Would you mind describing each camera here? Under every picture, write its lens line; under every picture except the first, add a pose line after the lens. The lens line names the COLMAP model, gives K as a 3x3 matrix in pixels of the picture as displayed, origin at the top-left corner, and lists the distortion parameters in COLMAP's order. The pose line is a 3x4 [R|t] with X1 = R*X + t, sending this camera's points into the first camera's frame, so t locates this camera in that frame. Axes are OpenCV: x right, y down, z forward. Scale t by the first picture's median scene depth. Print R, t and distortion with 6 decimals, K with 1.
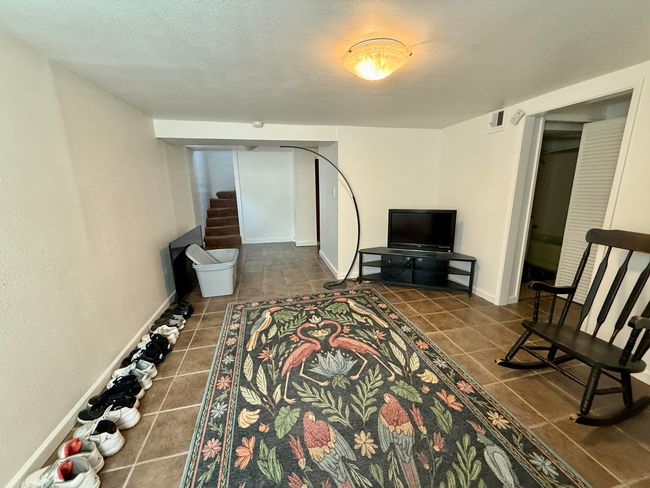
lens RADIAL K [[259.2, 0, 322.9], [0, 259.2, 241.6], [0, 0, 1]] dist [-0.001070, 0.000585]
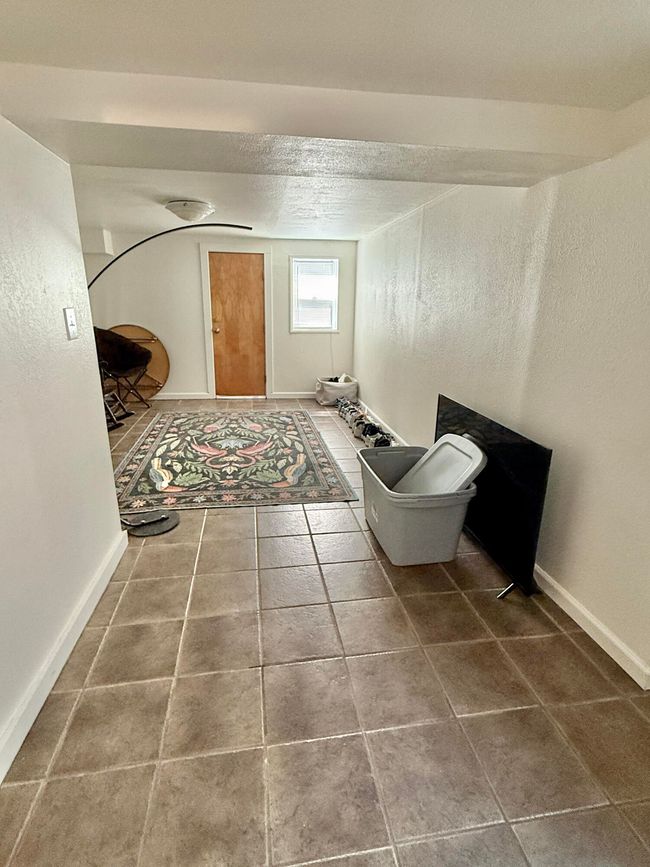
lens RADIAL K [[433.7, 0, 323.9], [0, 433.7, 435.5], [0, 0, 1]] dist [0.003632, 0.000027]
pose [[-0.998465, -0.014937, 0.053325, -0.433937], [0.013650, 0.866839, 0.498401, -0.508282], [-0.053669, 0.498364, -0.865305, 2.329047]]
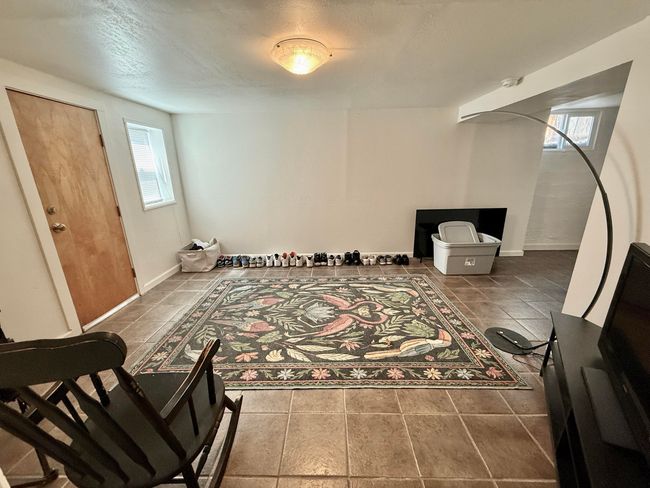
lens RADIAL K [[259.2, 0, 322.4], [0, 259.2, 244.8], [0, 0, 1]] dist [-0.001070, 0.000585]
pose [[-0.240611, 0.295932, -0.924408, 0.922663], [-0.187591, 0.920253, 0.343429, -0.222589], [0.952321, 0.256043, -0.165909, 0.955149]]
